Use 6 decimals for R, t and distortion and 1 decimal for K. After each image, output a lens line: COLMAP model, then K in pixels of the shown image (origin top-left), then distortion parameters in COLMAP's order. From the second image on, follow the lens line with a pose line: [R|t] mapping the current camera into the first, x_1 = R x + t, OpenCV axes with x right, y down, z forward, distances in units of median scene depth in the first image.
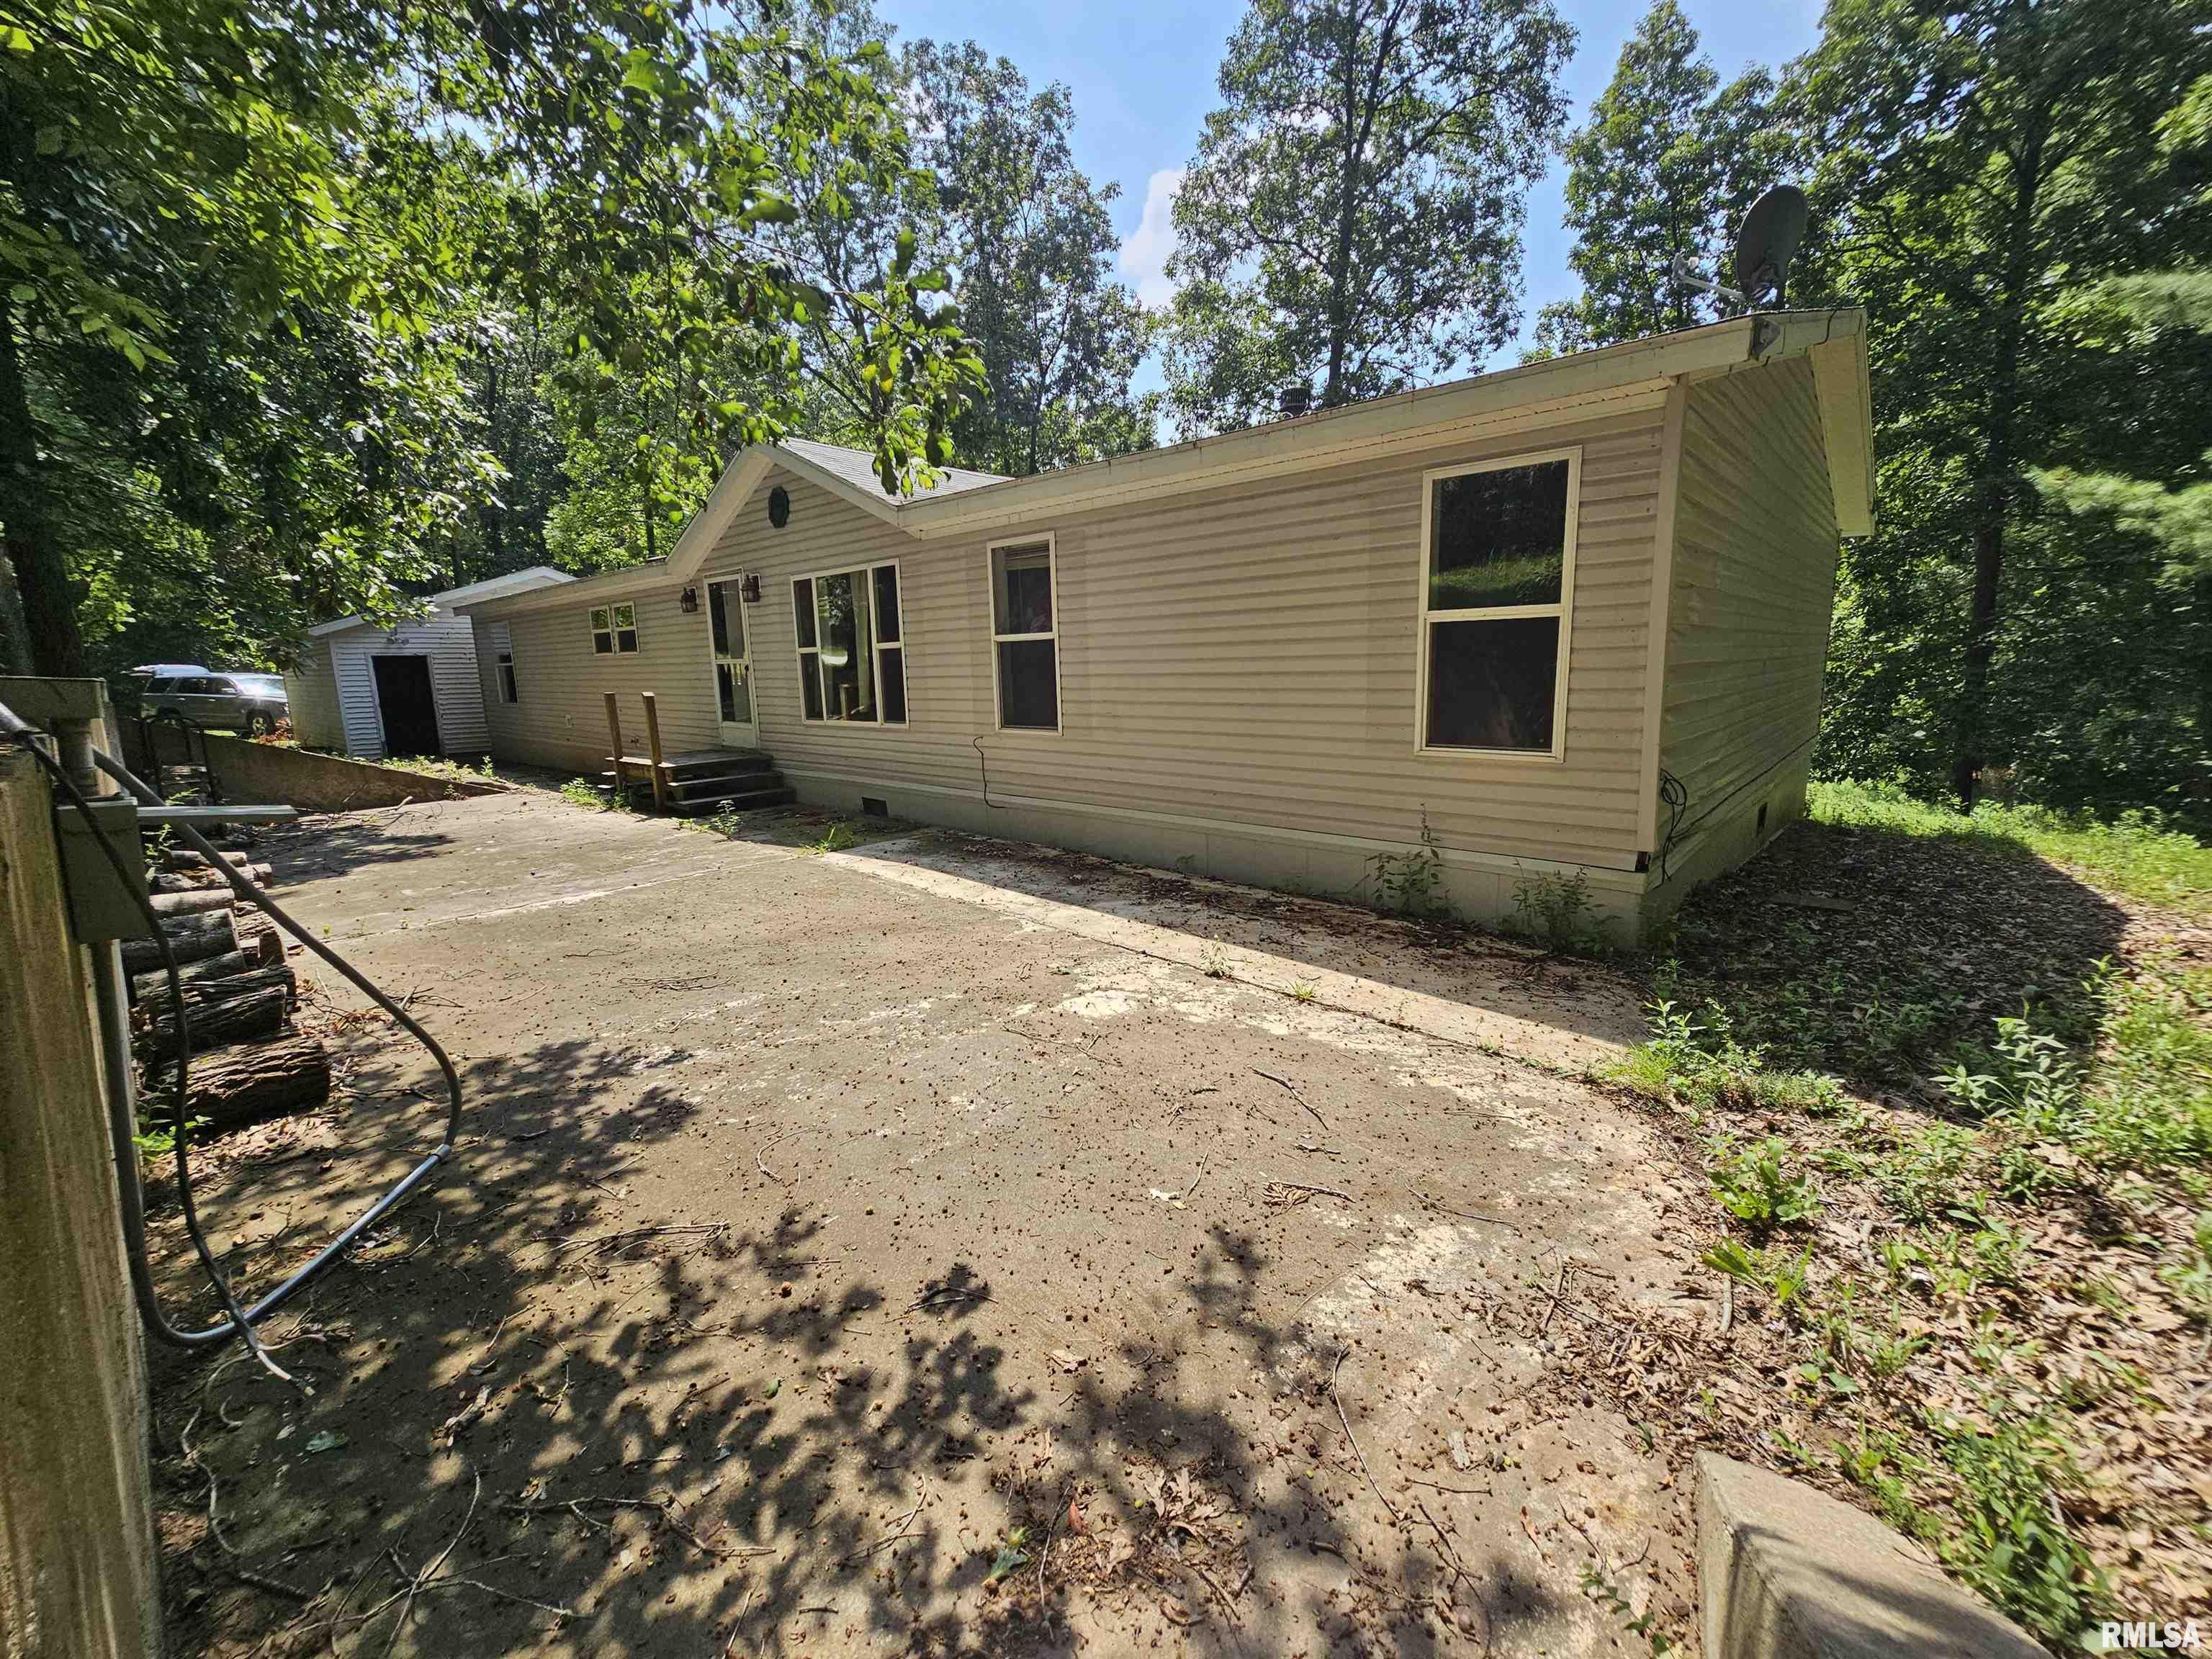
lens RADIAL K [[897.9, 0, 1112.5], [0, 897.9, 821.3], [0, 0, 1]] dist [-0.000961, 0.000137]
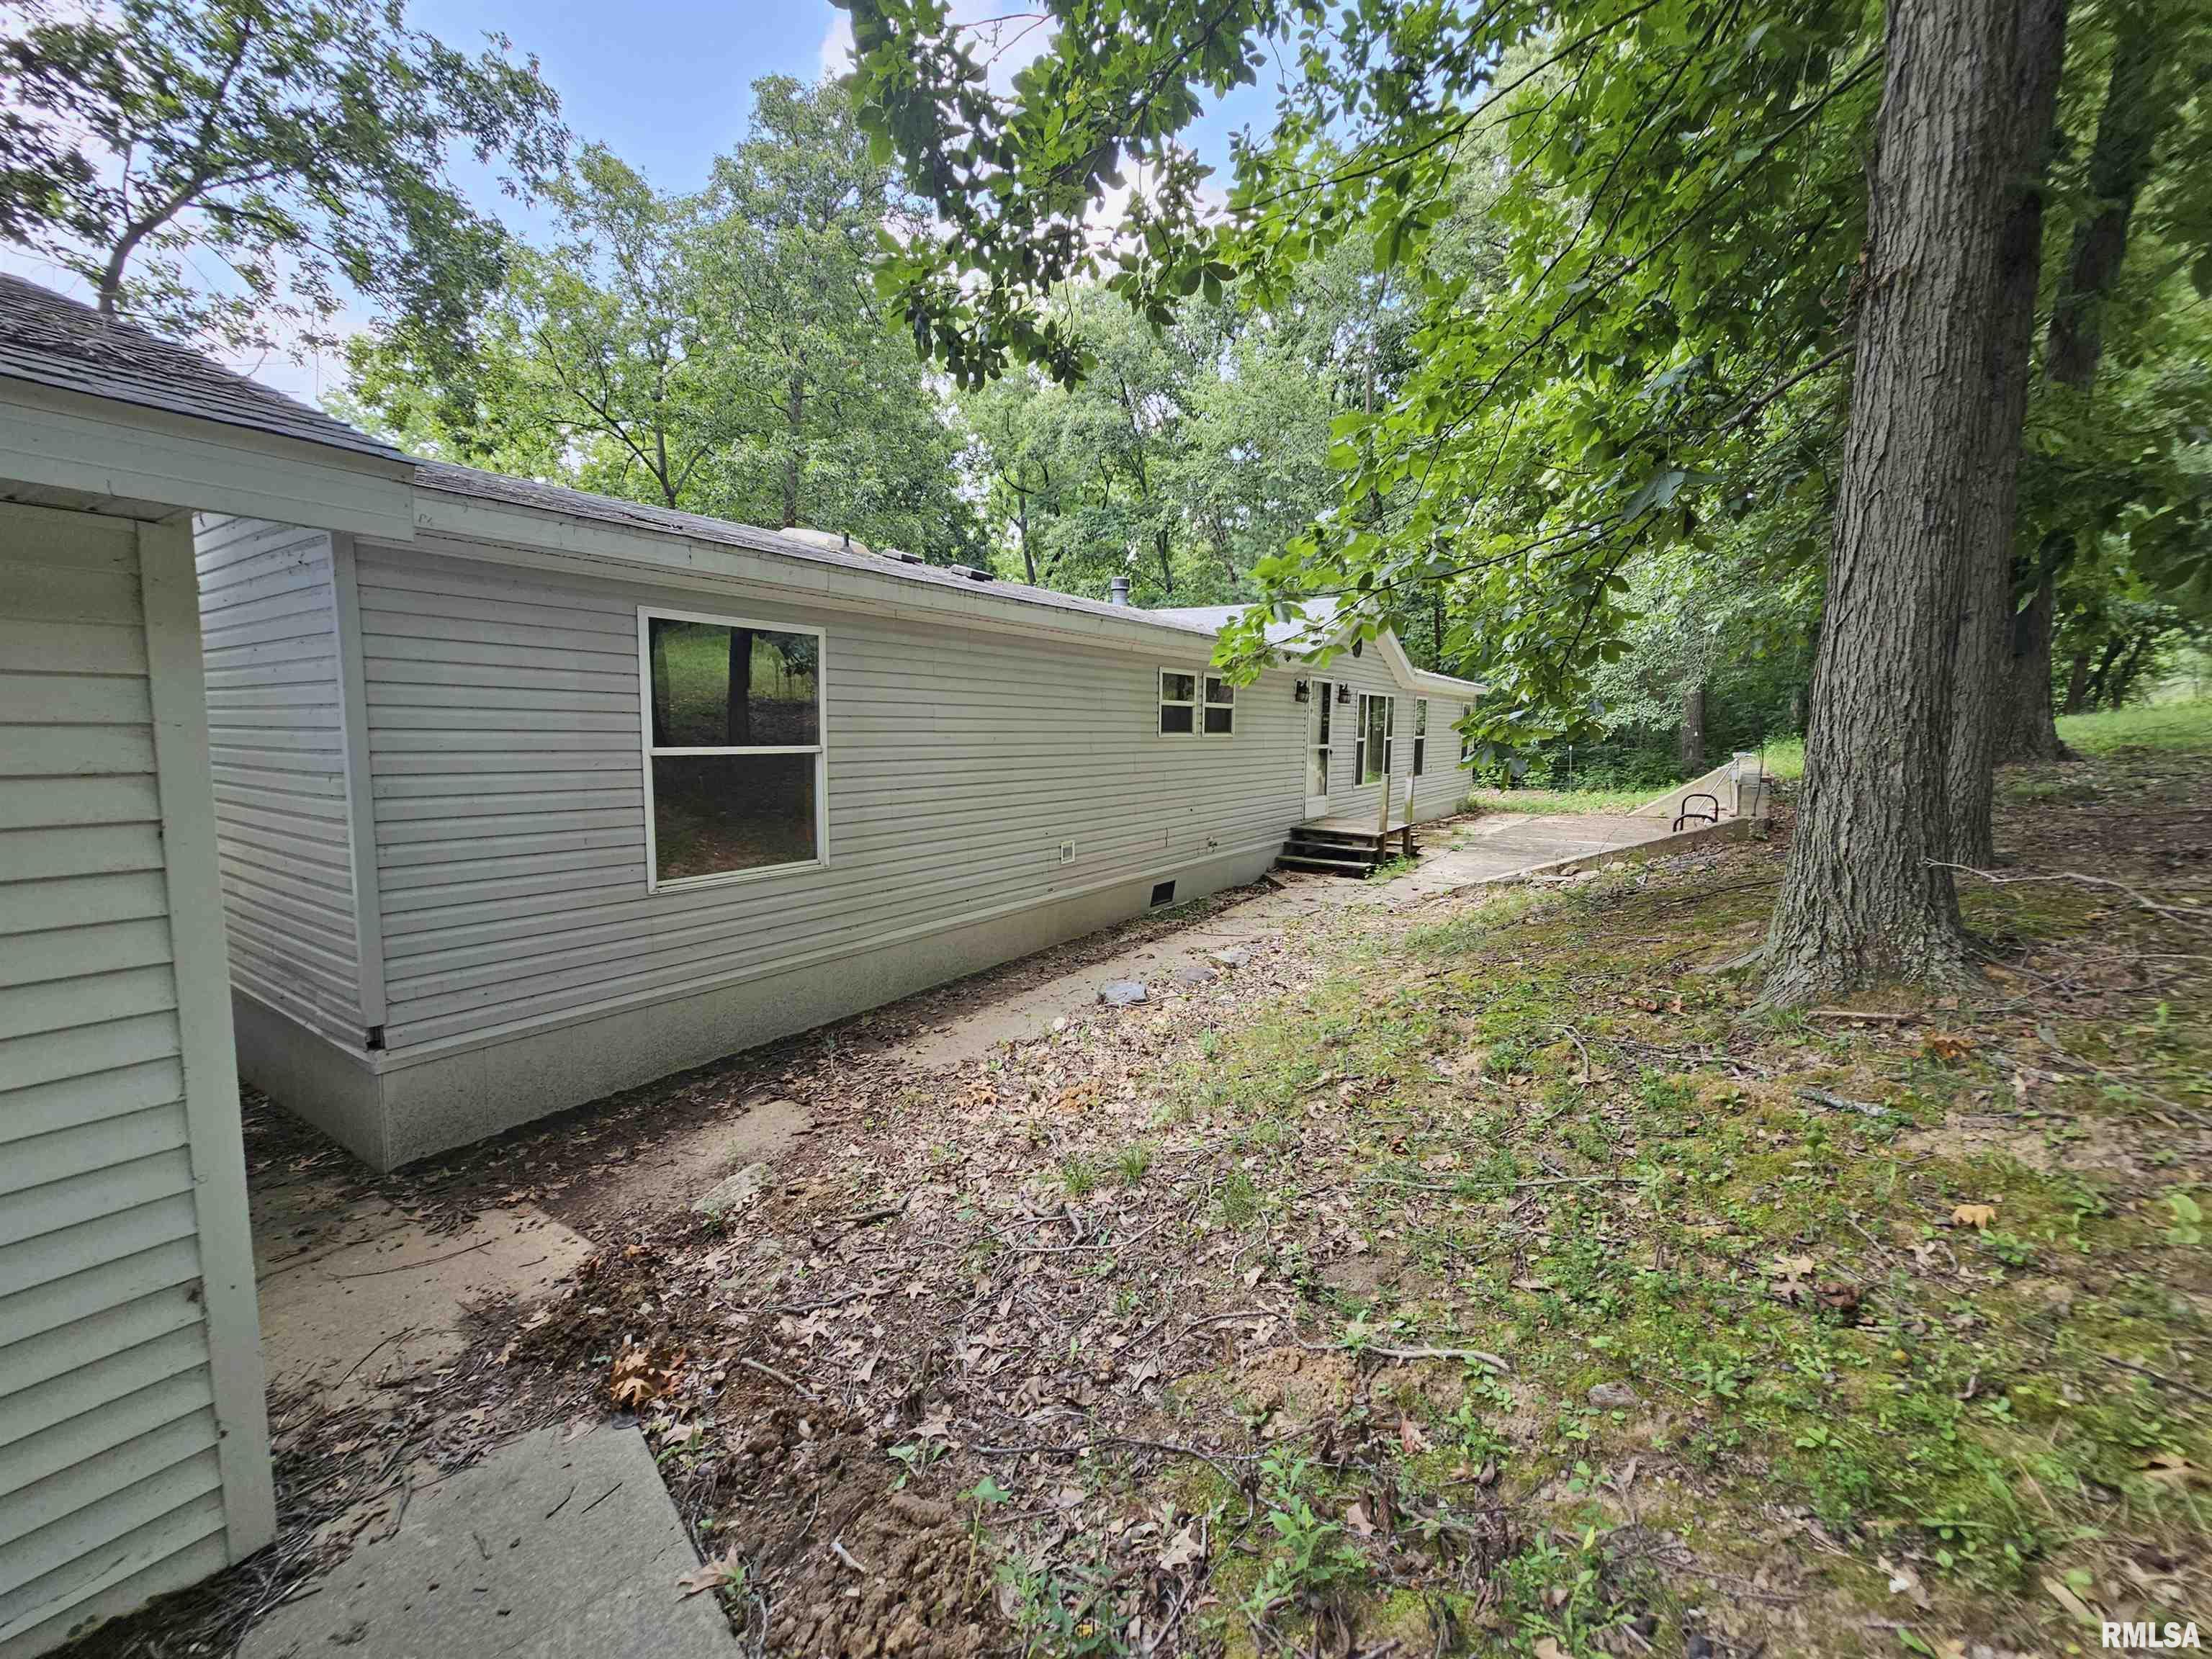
lens RADIAL K [[902.2, 0, 1113.1], [0, 902.2, 818.2], [0, 0, 1]] dist [-0.000337, 0.000575]
pose [[-0.146621, -0.044863, 0.988175, -2.158291], [0.207291, 0.975397, 0.075040, -0.314472], [-0.967229, 0.215842, -0.133714, 1.964642]]
